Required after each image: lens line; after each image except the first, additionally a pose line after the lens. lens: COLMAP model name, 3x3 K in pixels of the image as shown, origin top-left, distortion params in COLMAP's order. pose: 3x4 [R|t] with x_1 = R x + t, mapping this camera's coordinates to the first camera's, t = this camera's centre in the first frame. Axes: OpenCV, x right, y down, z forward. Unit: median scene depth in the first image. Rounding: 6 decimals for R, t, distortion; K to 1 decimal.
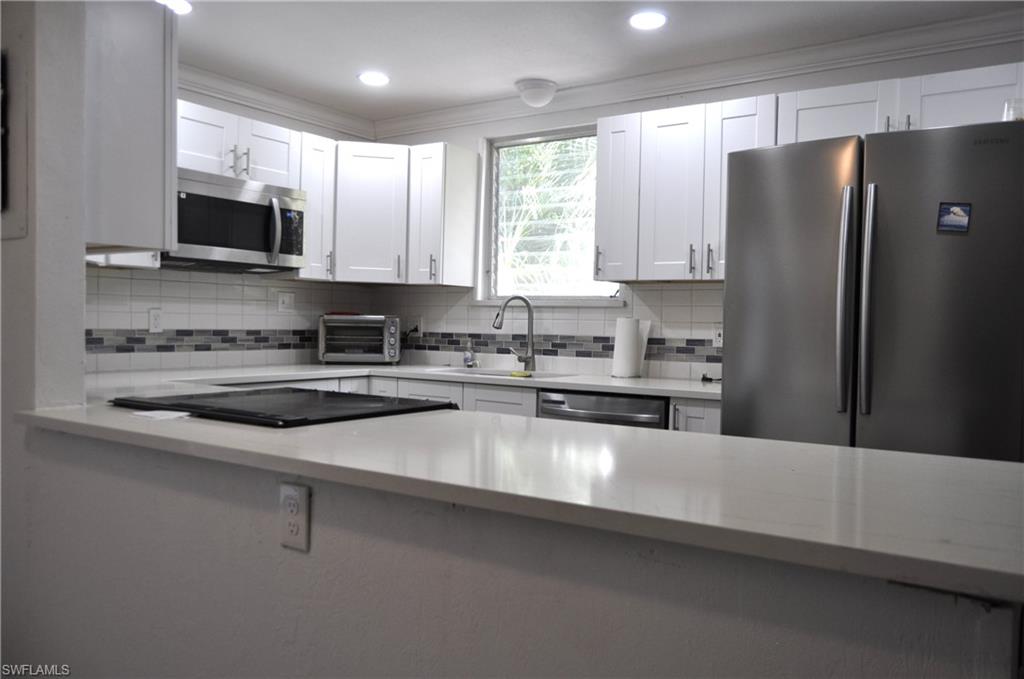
lens RADIAL K [[793.0, 0, 518.1], [0, 793.0, 339.2], [0, 0, 1]] dist [-0.018677, 0.010958]
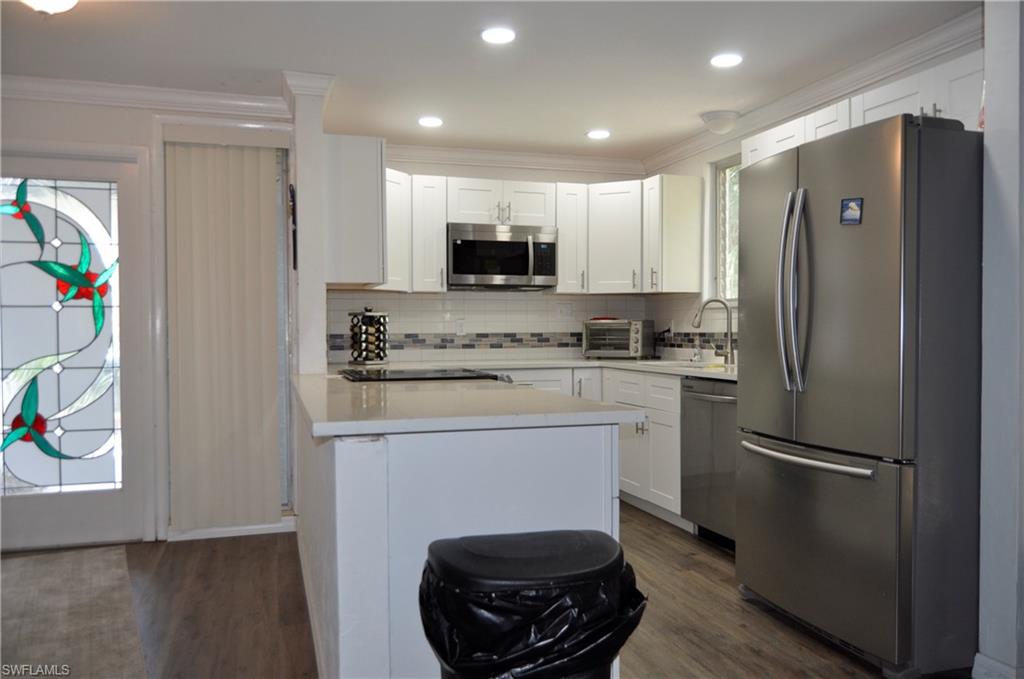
lens RADIAL K [[793.0, 0, 520.4], [0, 793.0, 340.9], [0, 0, 1]] dist [-0.018677, 0.010958]
pose [[0.784787, -0.013115, -0.619627, 0.493424], [0.006661, 0.999897, -0.012727, 0.019463], [0.619730, 0.005860, 0.784793, -0.077800]]
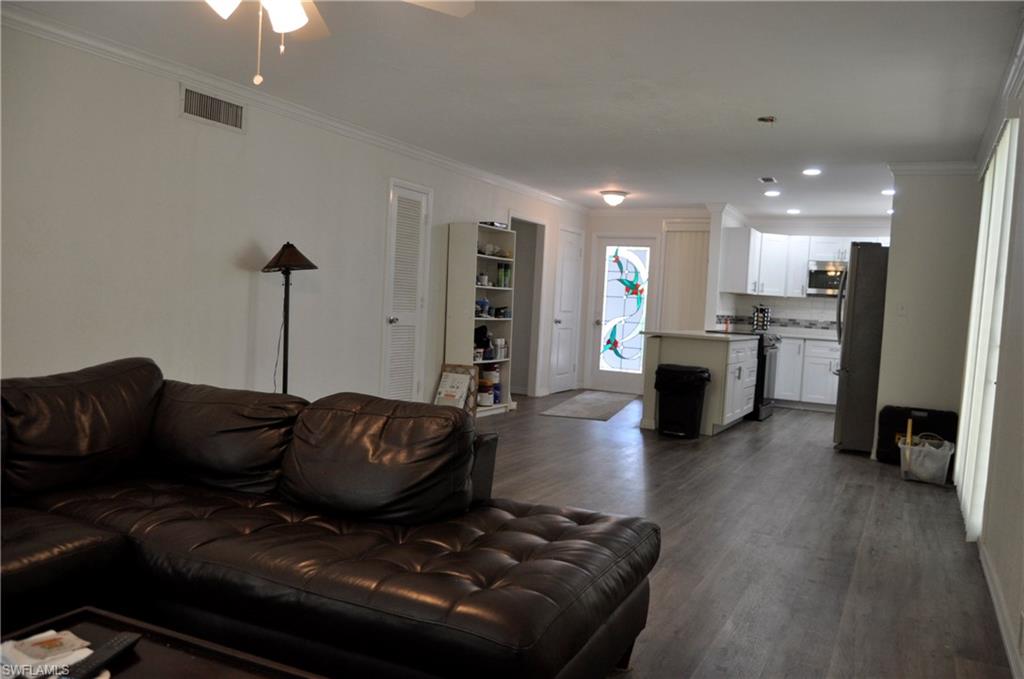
lens RADIAL K [[793.0, 0, 522.1], [0, 793.0, 346.8], [0, 0, 1]] dist [-0.018677, 0.010958]
pose [[0.130589, 0.044479, -0.990438, 1.859931], [-0.074061, 0.996640, 0.034993, 0.051325], [0.988667, 0.068783, 0.133444, -0.303422]]
